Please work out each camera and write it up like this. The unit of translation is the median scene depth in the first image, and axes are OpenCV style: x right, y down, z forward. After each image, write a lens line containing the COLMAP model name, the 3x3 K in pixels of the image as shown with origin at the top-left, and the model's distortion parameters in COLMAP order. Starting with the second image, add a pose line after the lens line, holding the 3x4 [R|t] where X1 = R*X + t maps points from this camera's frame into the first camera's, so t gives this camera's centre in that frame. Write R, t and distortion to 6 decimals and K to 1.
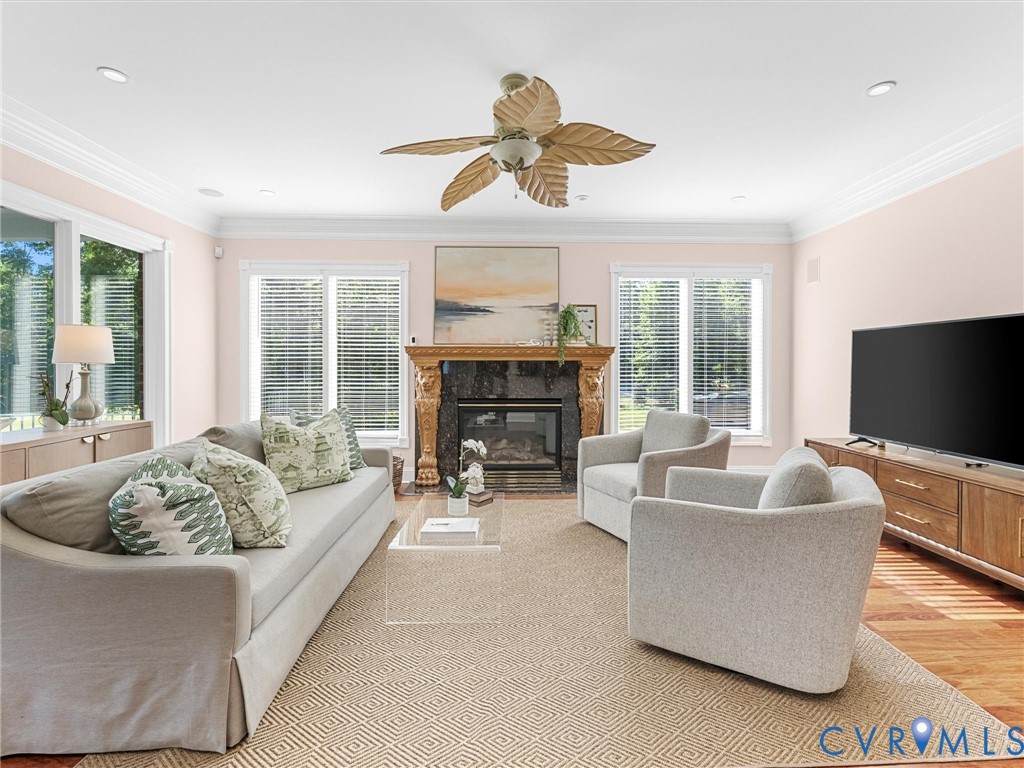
lens RADIAL K [[433.4, 0, 511.1], [0, 433.4, 373.2], [0, 0, 1]] dist [0.000538, -0.000216]
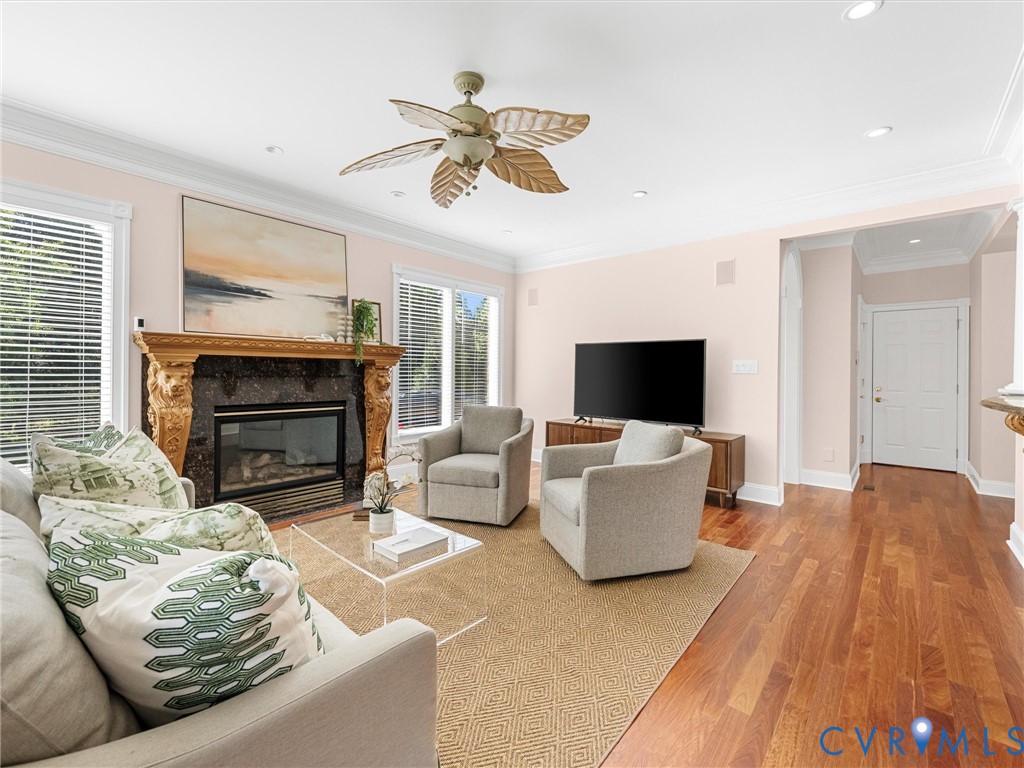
lens RADIAL K [[433.4, 0, 511.1], [0, 433.4, 373.2], [0, 0, 1]] dist [0.000538, -0.000216]
pose [[0.692617, 0.002933, 0.721299, -0.316109], [0.001476, 0.999984, -0.005484, 0.006487], [-0.721304, 0.004863, 0.692602, 0.115976]]
